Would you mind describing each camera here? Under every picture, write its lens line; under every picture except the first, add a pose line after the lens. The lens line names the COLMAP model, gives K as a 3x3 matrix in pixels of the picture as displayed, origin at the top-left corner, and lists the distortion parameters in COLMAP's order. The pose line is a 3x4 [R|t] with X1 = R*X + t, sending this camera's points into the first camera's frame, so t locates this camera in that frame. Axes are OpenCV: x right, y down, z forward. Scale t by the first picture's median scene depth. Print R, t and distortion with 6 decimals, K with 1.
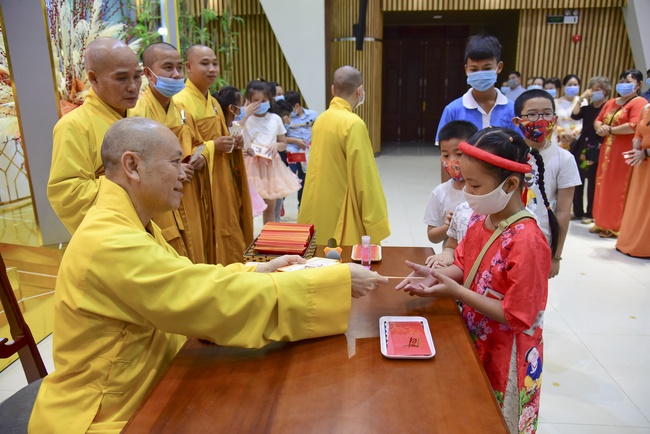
lens RADIAL K [[471.5, 0, 325.0], [0, 471.5, 217.0], [0, 0, 1]] dist [-0.098266, 0.083723]
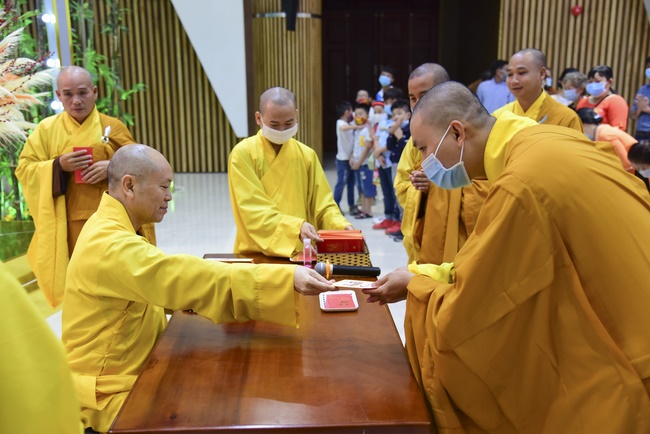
lens RADIAL K [[706.9, 0, 325.0], [0, 706.9, 217.0], [0, 0, 1]] dist [0.119363, 0.034051]
pose [[0.993008, -0.022112, 0.115954, -0.015142], [0.029771, 0.997458, -0.064741, 0.021031], [-0.114228, 0.067741, 0.991142, -0.158799]]
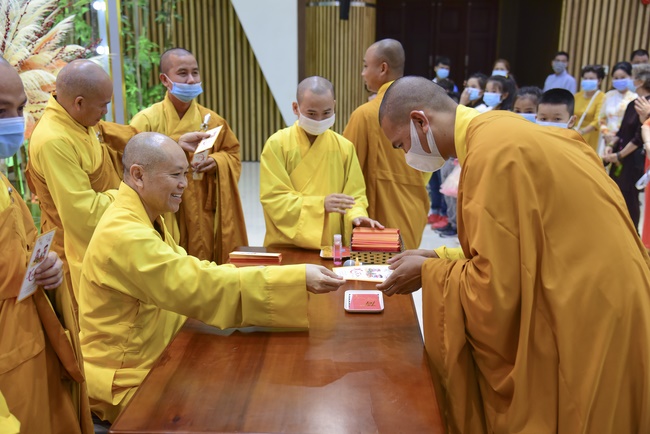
lens RADIAL K [[706.9, 0, 325.0], [0, 706.9, 217.0], [0, 0, 1]] dist [0.119363, 0.034051]
pose [[0.999104, 0.005259, 0.041986, -0.003198], [-0.003033, 0.998596, -0.052885, 0.018440], [-0.042205, 0.052710, 0.997718, -0.146190]]
